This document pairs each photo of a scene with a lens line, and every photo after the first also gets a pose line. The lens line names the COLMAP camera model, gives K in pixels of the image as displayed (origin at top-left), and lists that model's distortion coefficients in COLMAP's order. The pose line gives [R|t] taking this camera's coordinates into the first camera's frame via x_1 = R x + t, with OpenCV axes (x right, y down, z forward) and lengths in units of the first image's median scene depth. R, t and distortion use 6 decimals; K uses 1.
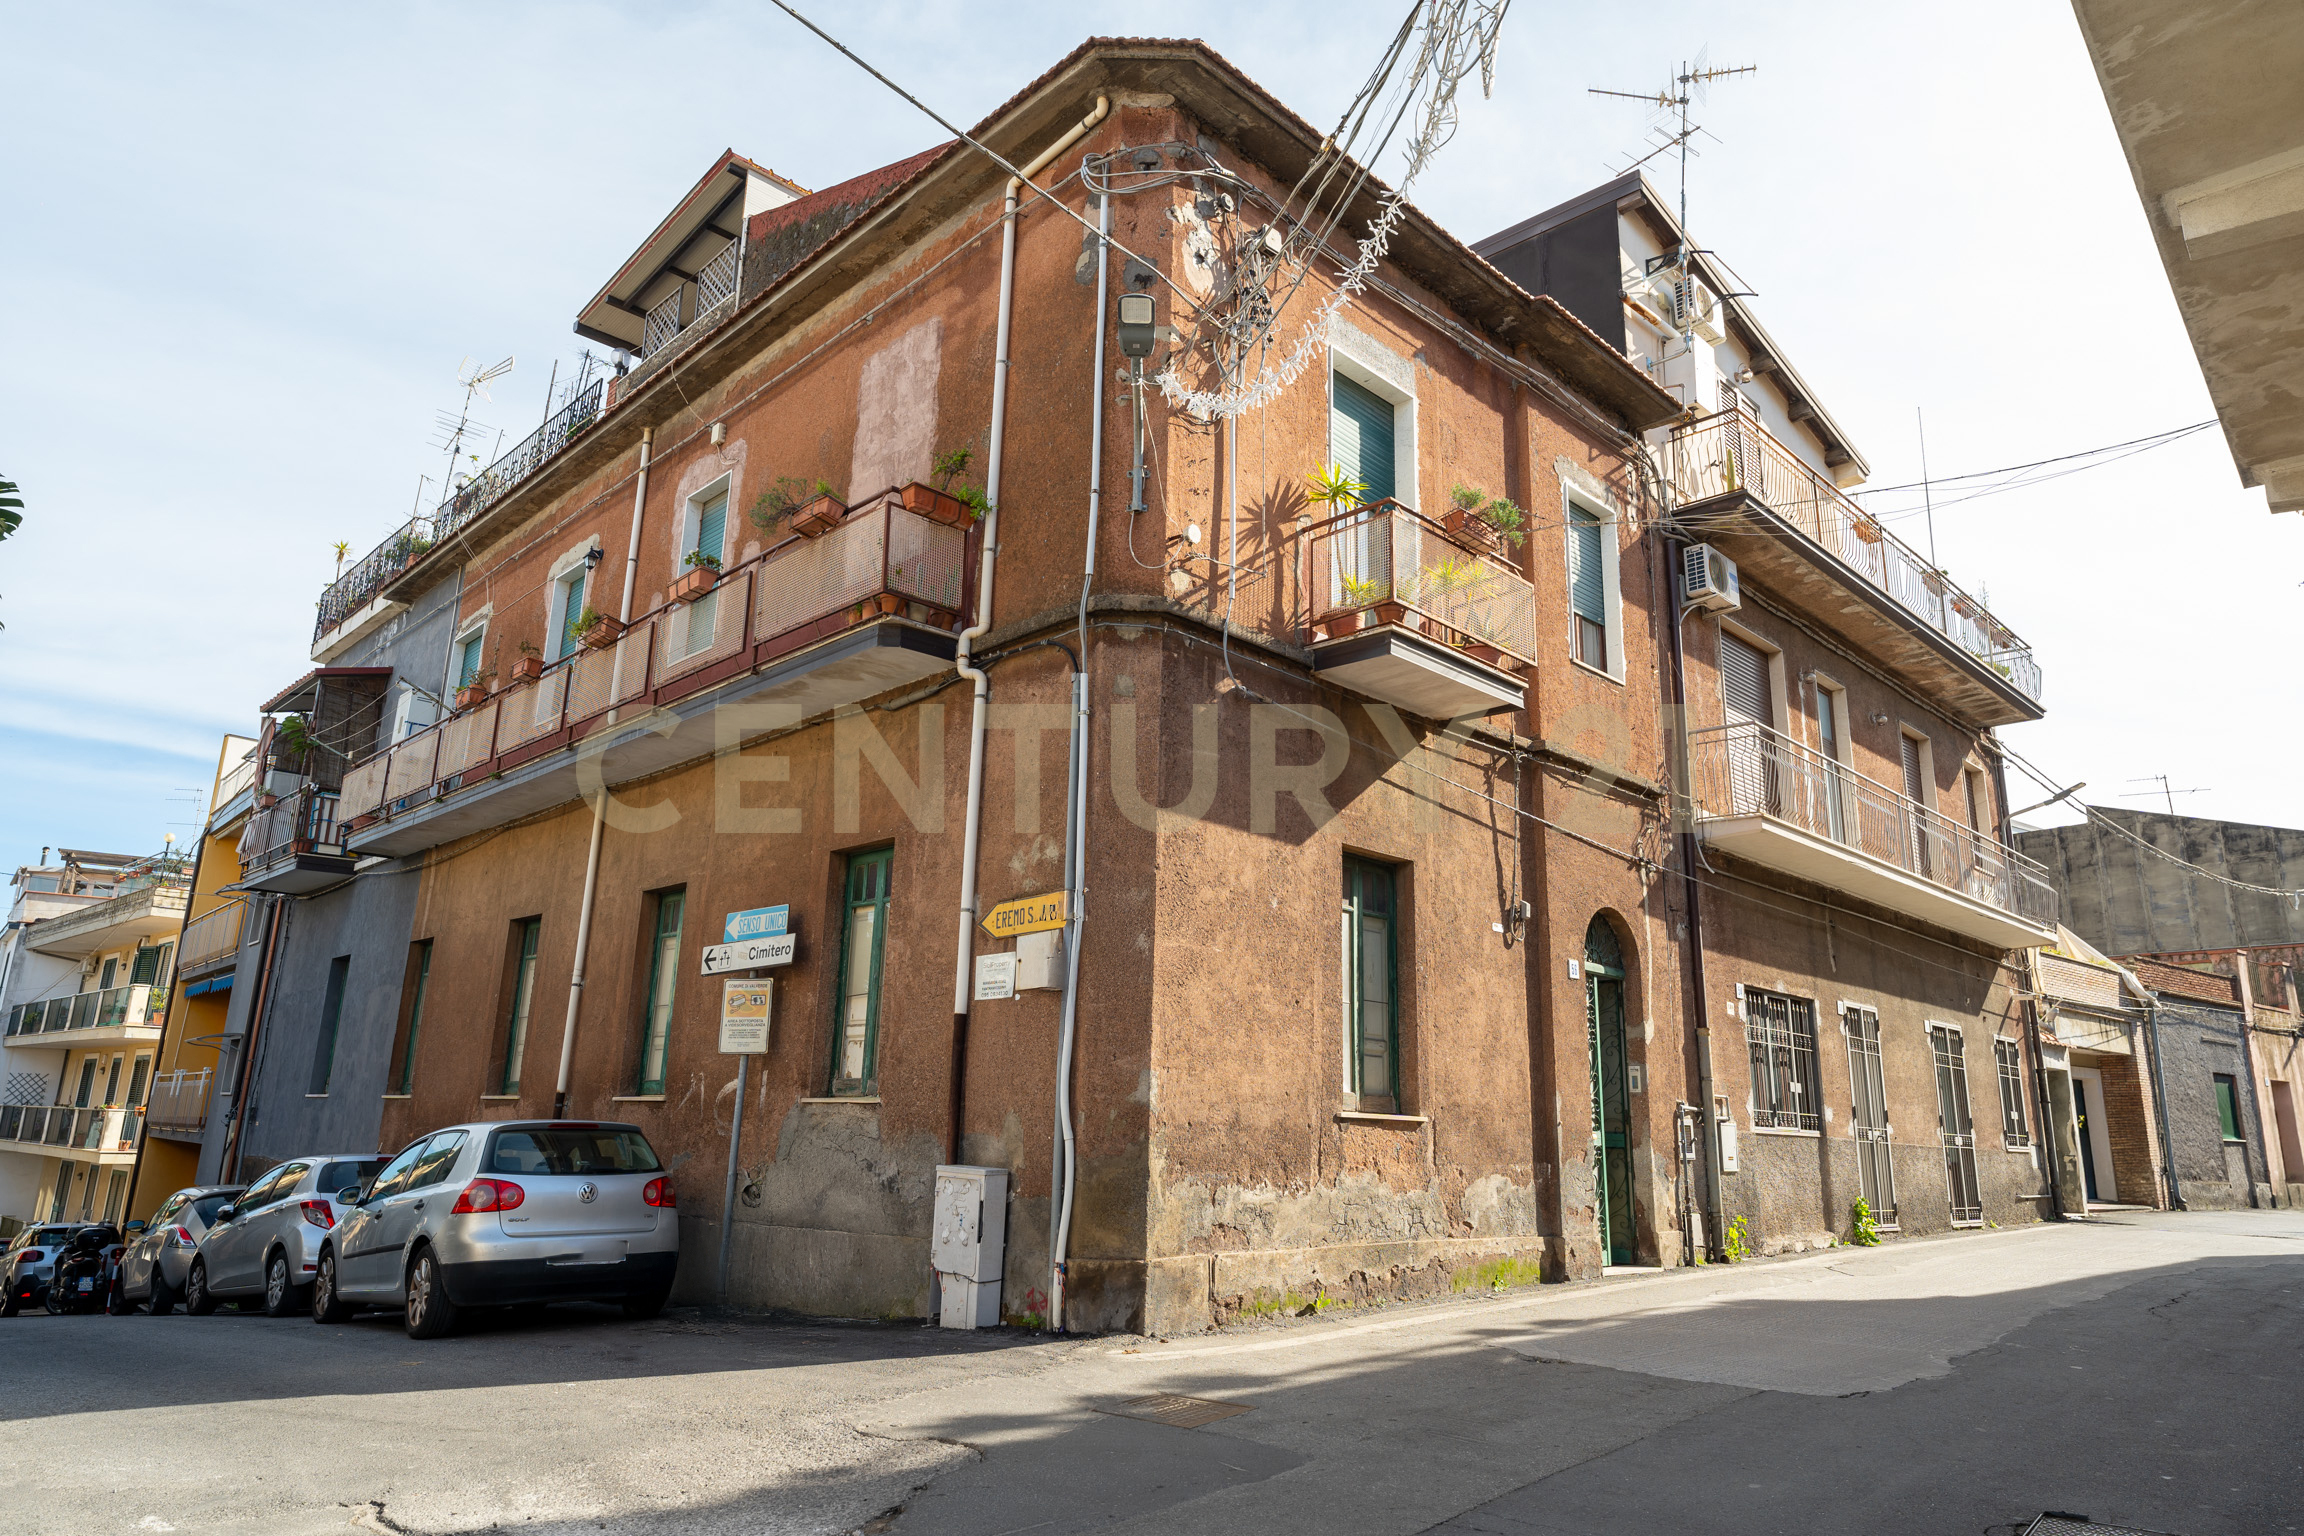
lens RADIAL K [[1421.0, 0, 1152.0], [0, 1421.0, 768.0], [0, 0, 1]] dist [-0.000319, 0.000123]
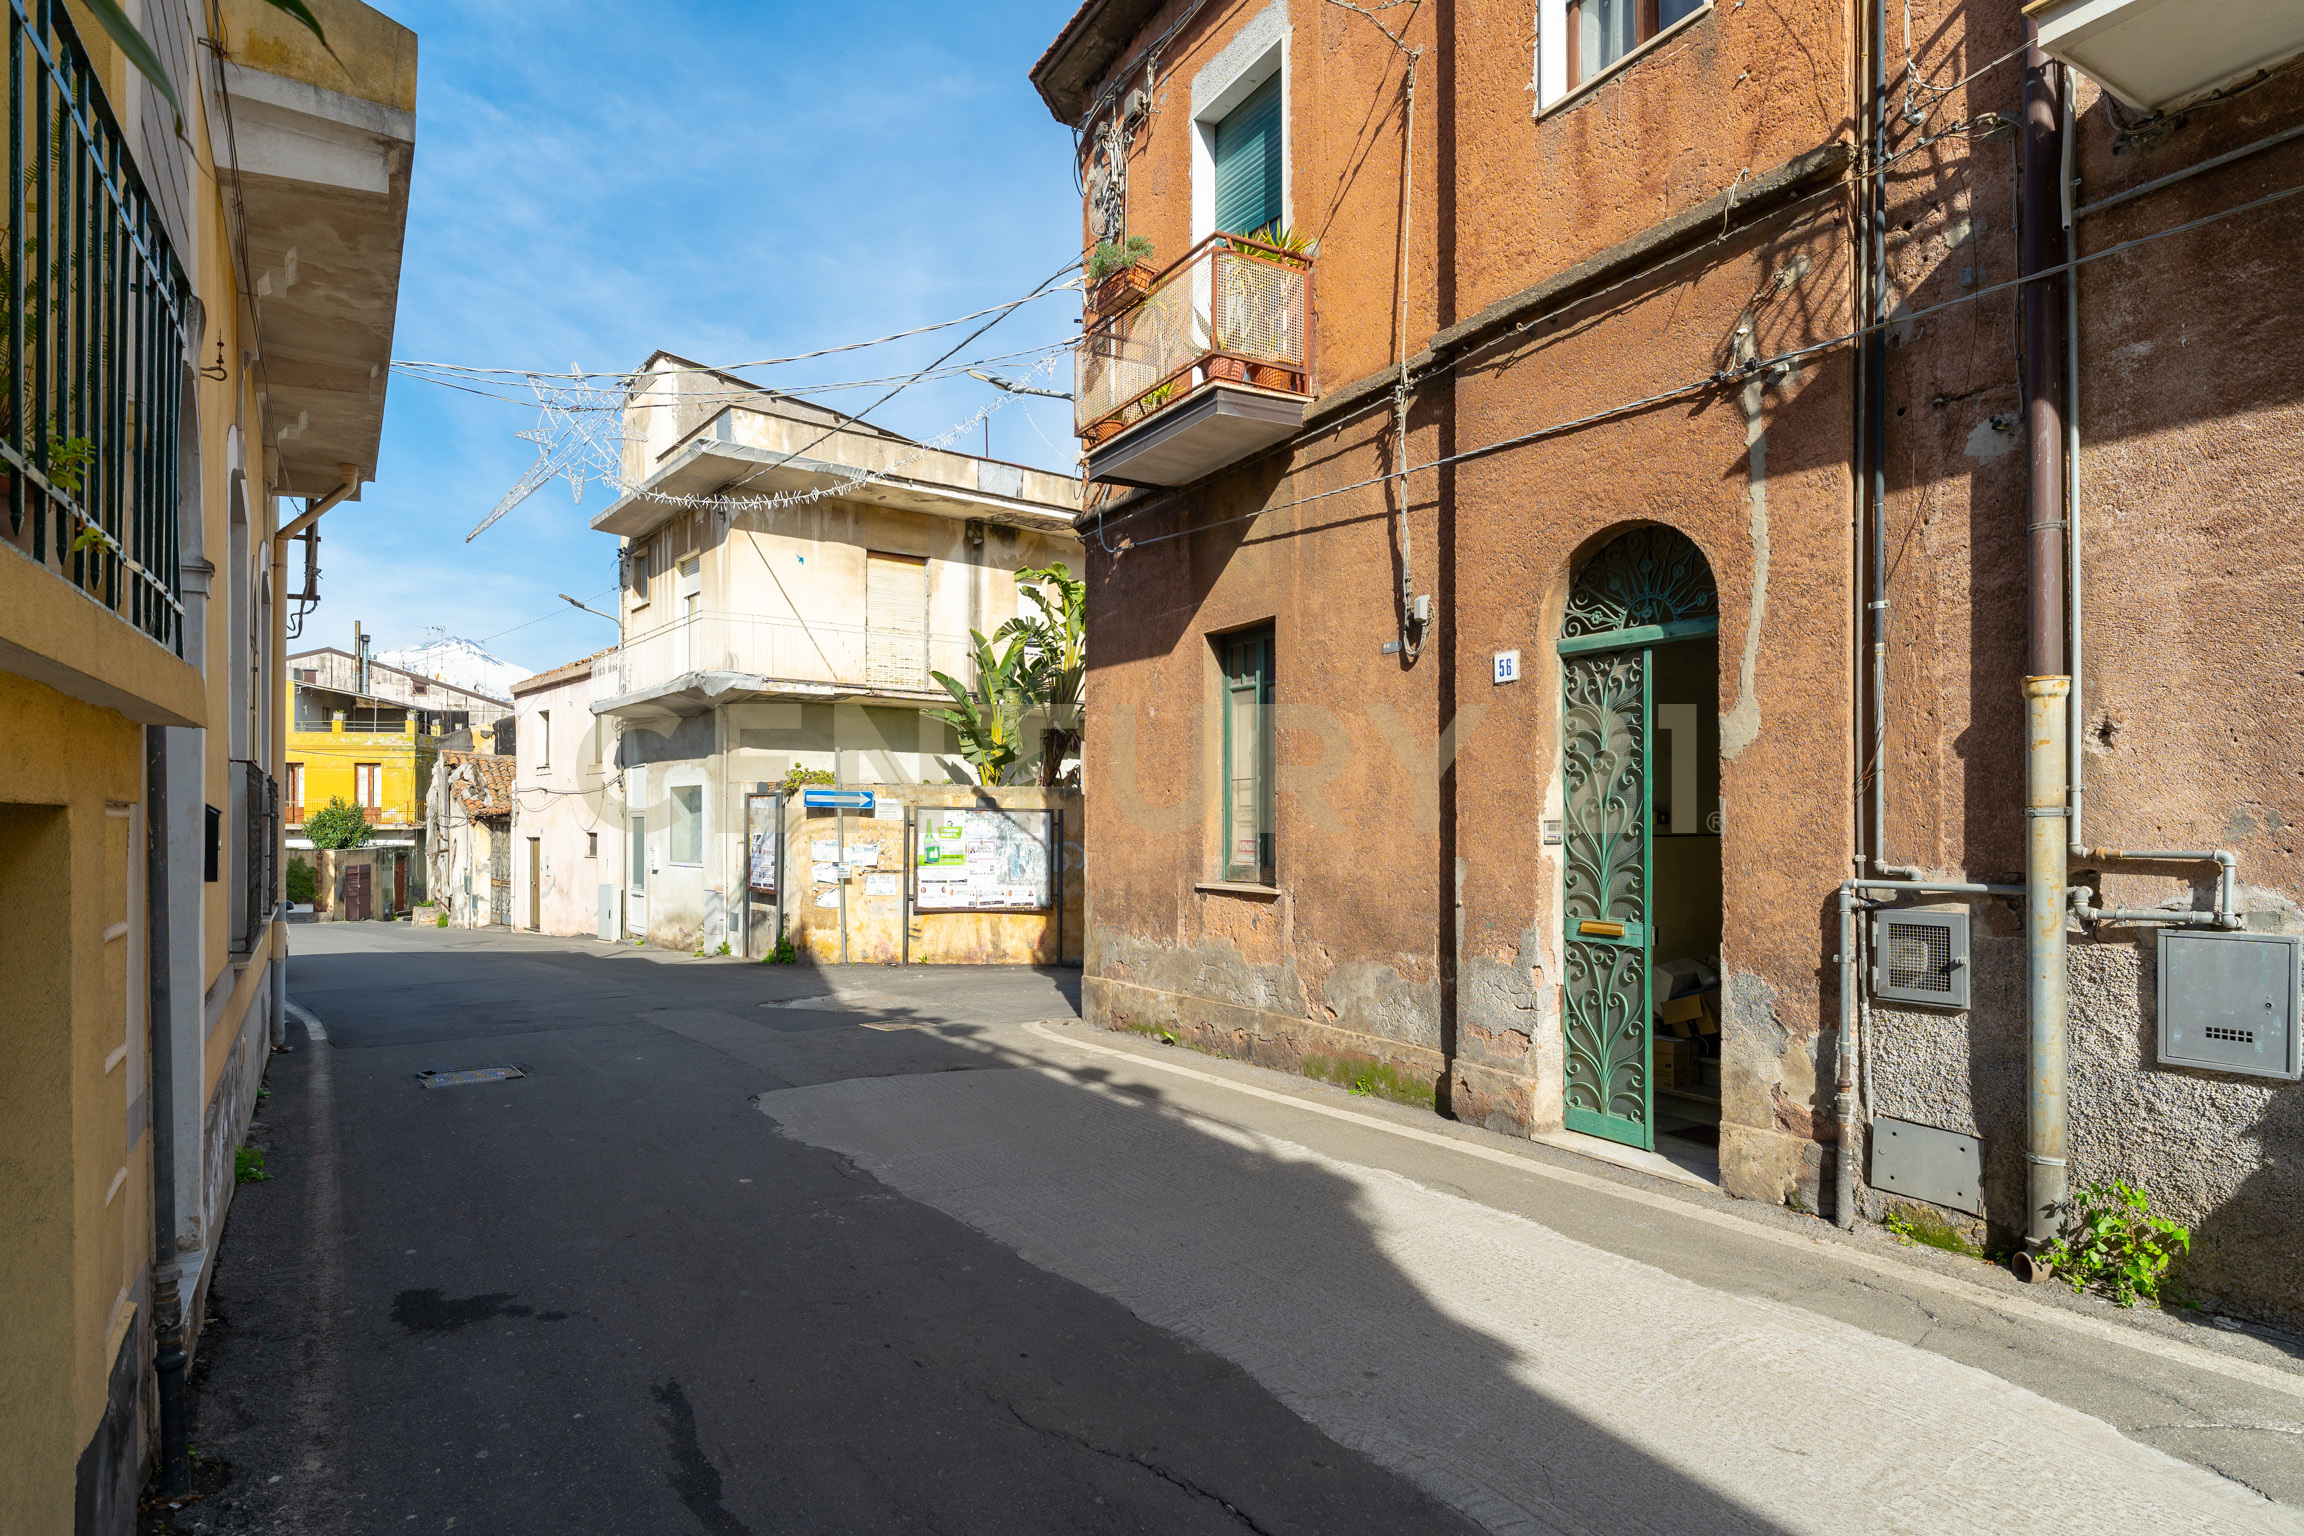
lens RADIAL K [[1166.4, 0, 1152.4], [0, 1166.4, 815.8], [0, 0, 1]] dist [-0.002466, 0.000084]
pose [[-0.219639, -0.034996, -0.974953, 0.892384], [0.242080, 0.966146, -0.089216, 0.229145], [0.945069, -0.255612, -0.203731, 1.010649]]
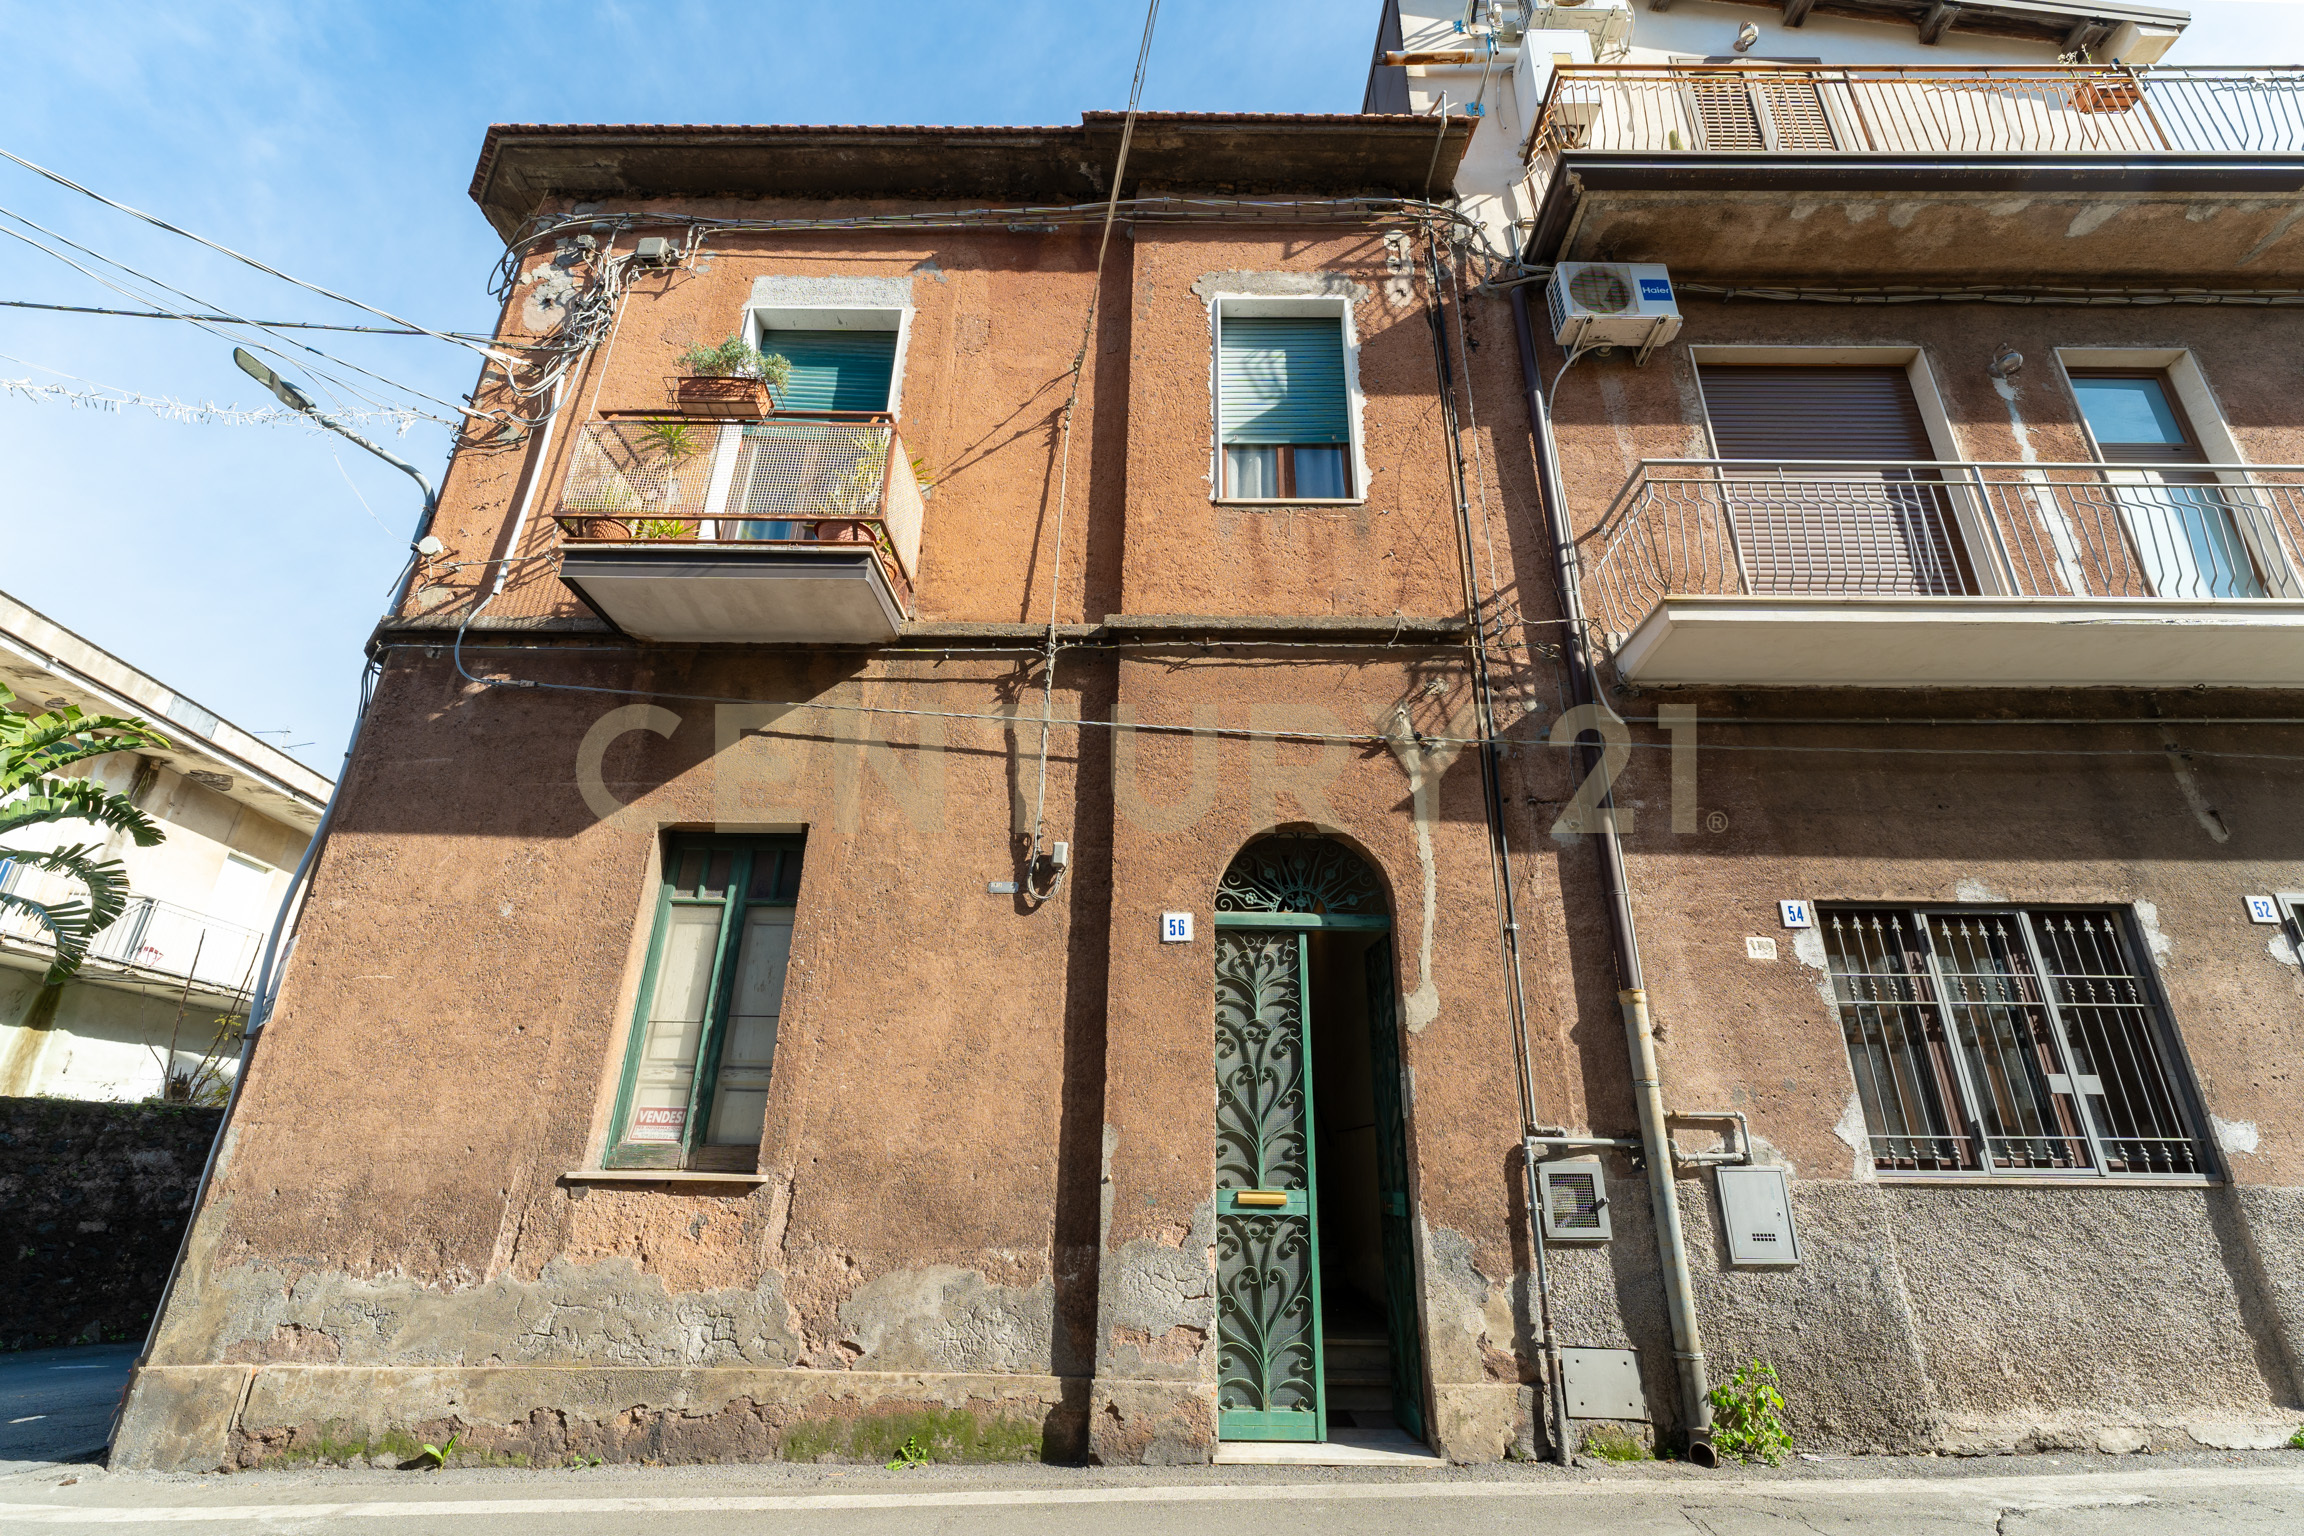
lens RADIAL K [[937.0, 0, 1162.7], [0, 937.0, 810.2], [0, 0, 1]] dist [-0.006834, 0.000323]
pose [[0.714898, -0.264199, -0.647395, 0.622891], [0.185215, 0.964348, -0.189019, 0.182071], [0.674252, 0.015222, 0.738344, 0.734055]]
